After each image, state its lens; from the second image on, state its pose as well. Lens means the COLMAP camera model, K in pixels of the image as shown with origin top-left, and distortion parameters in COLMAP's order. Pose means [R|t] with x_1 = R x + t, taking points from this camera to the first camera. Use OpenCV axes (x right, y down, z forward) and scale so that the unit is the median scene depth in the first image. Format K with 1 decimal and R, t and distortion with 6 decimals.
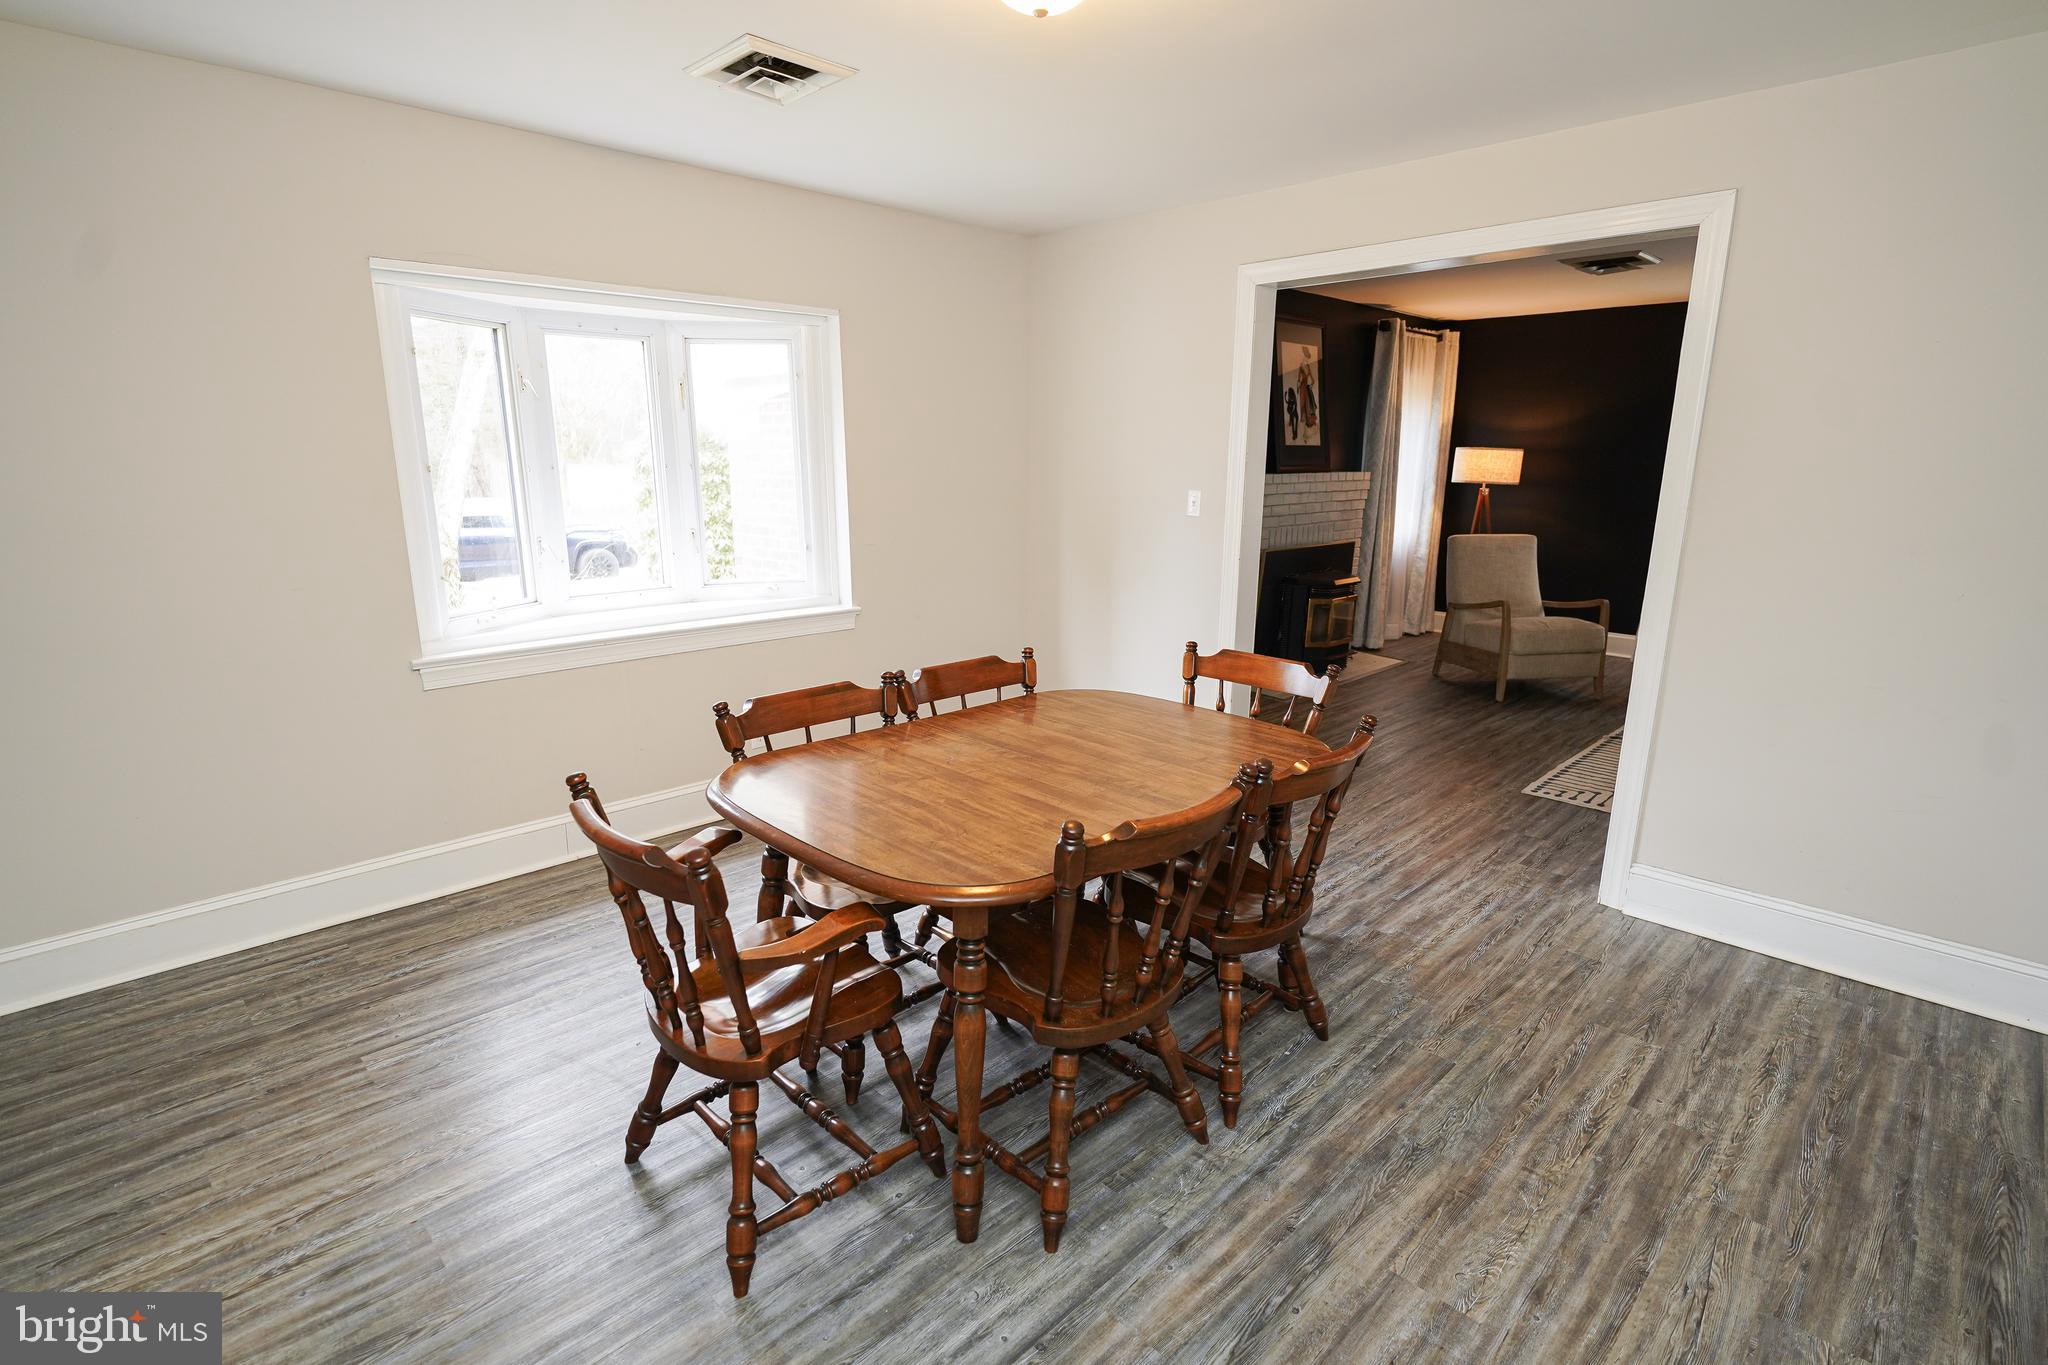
lens RADIAL K [[969.7, 0, 1007.1], [0, 969.7, 681.6], [0, 0, 1]] dist [-0.015993, -0.000313]
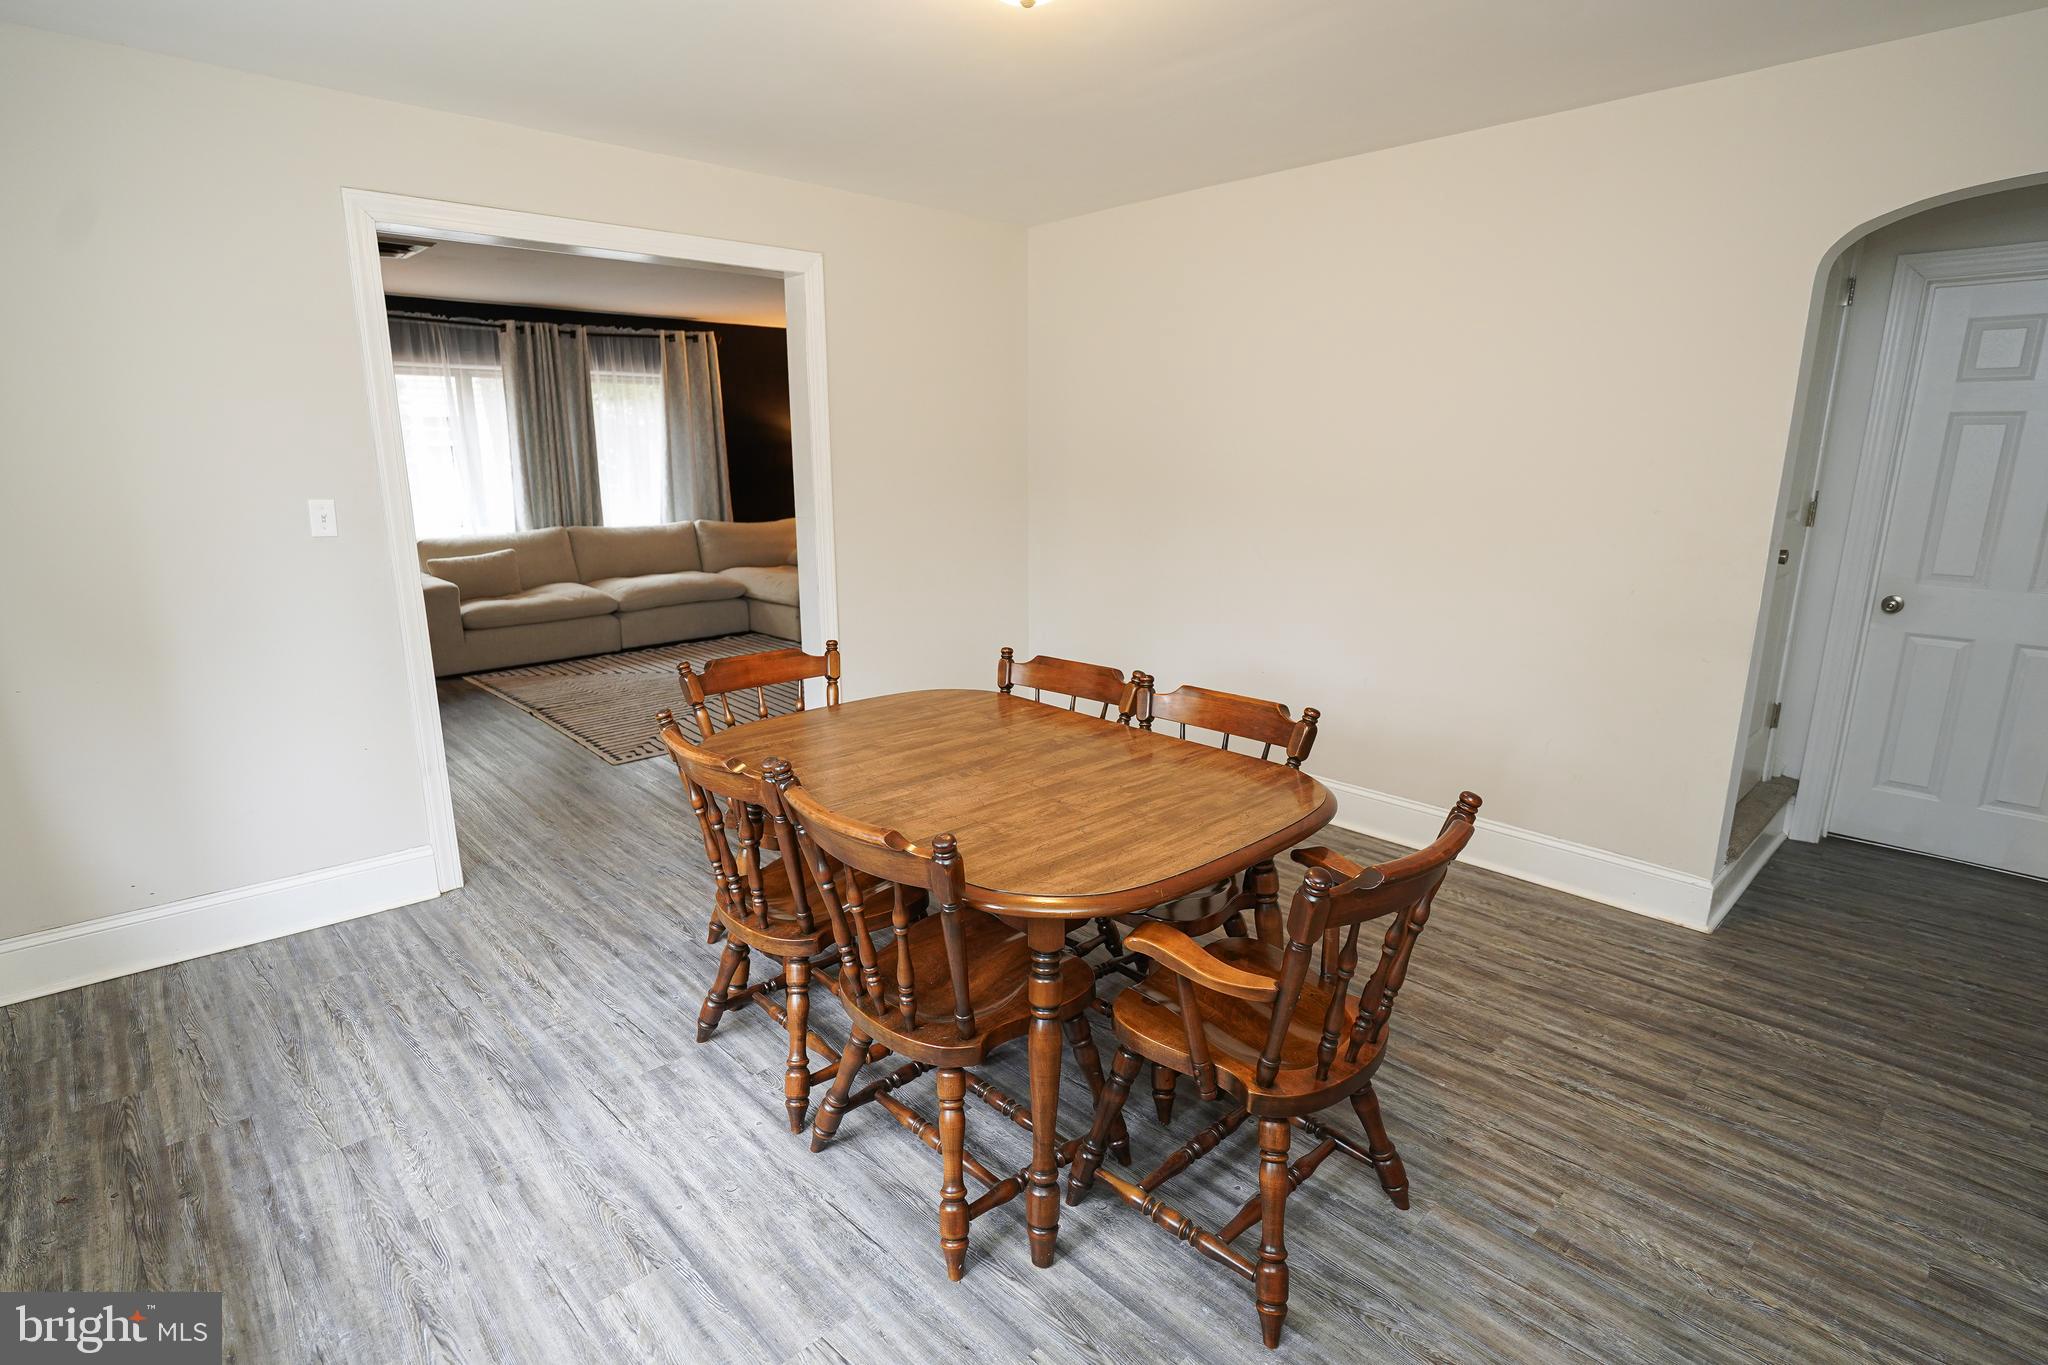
lens RADIAL K [[969.7, 0, 1006.1], [0, 969.7, 686.4], [0, 0, 1]] dist [-0.015993, -0.000313]
pose [[0.044647, -0.254351, 0.966081, -0.841214], [0.222822, 0.945219, 0.238561, -0.211542], [-0.973836, 0.204613, 0.098877, 0.800445]]
